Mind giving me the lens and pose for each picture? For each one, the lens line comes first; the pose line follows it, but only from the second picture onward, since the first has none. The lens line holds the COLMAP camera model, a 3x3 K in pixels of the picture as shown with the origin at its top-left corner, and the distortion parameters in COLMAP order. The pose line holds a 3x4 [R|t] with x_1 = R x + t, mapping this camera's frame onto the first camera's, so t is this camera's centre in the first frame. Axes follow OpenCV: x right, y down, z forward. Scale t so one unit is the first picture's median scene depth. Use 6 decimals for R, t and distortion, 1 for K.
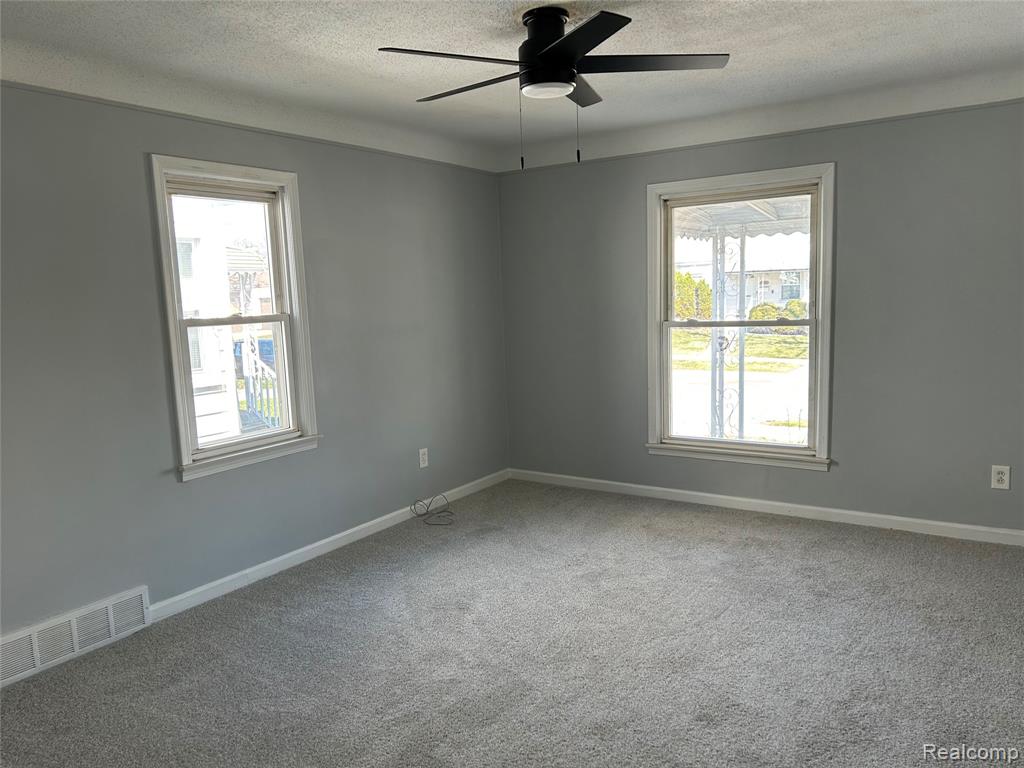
lens RADIAL K [[736.1, 0, 504.2], [0, 736.1, 405.6], [0, 0, 1]] dist [-0.041276, -0.001325]
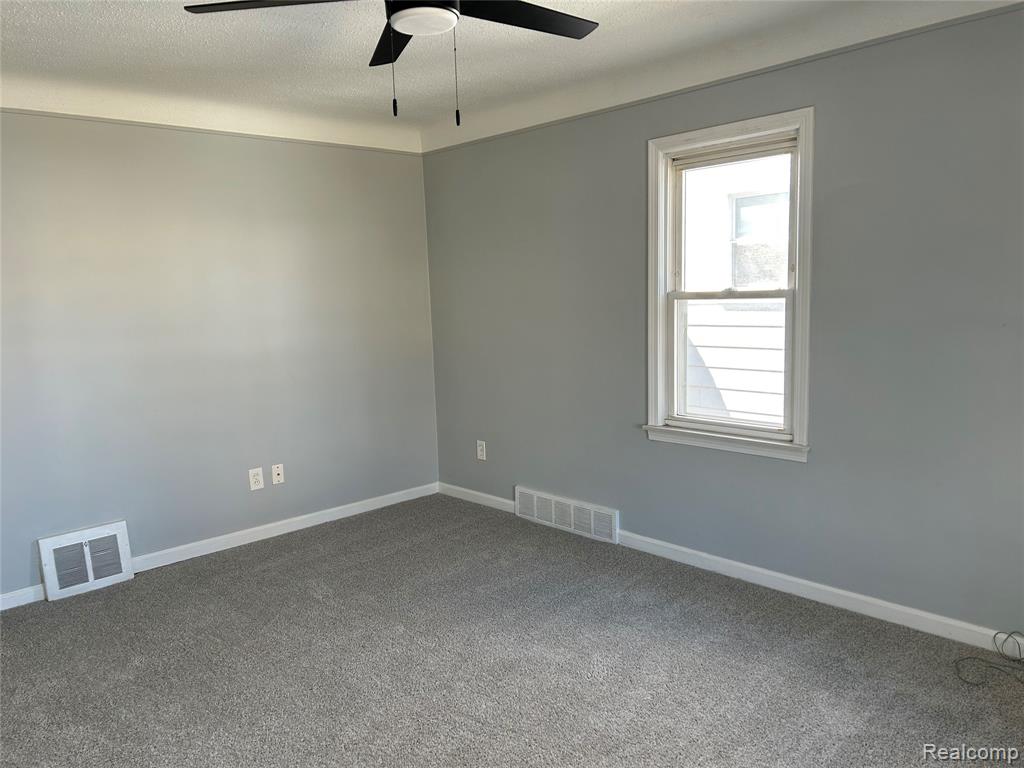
lens RADIAL K [[736.1, 0, 504.2], [0, 736.1, 405.6], [0, 0, 1]] dist [-0.041276, -0.001325]
pose [[-0.237809, 0.195547, -0.951424, 0.673633], [-0.101187, 0.969208, 0.224493, -0.176306], [0.966027, 0.149659, -0.210699, 1.040150]]
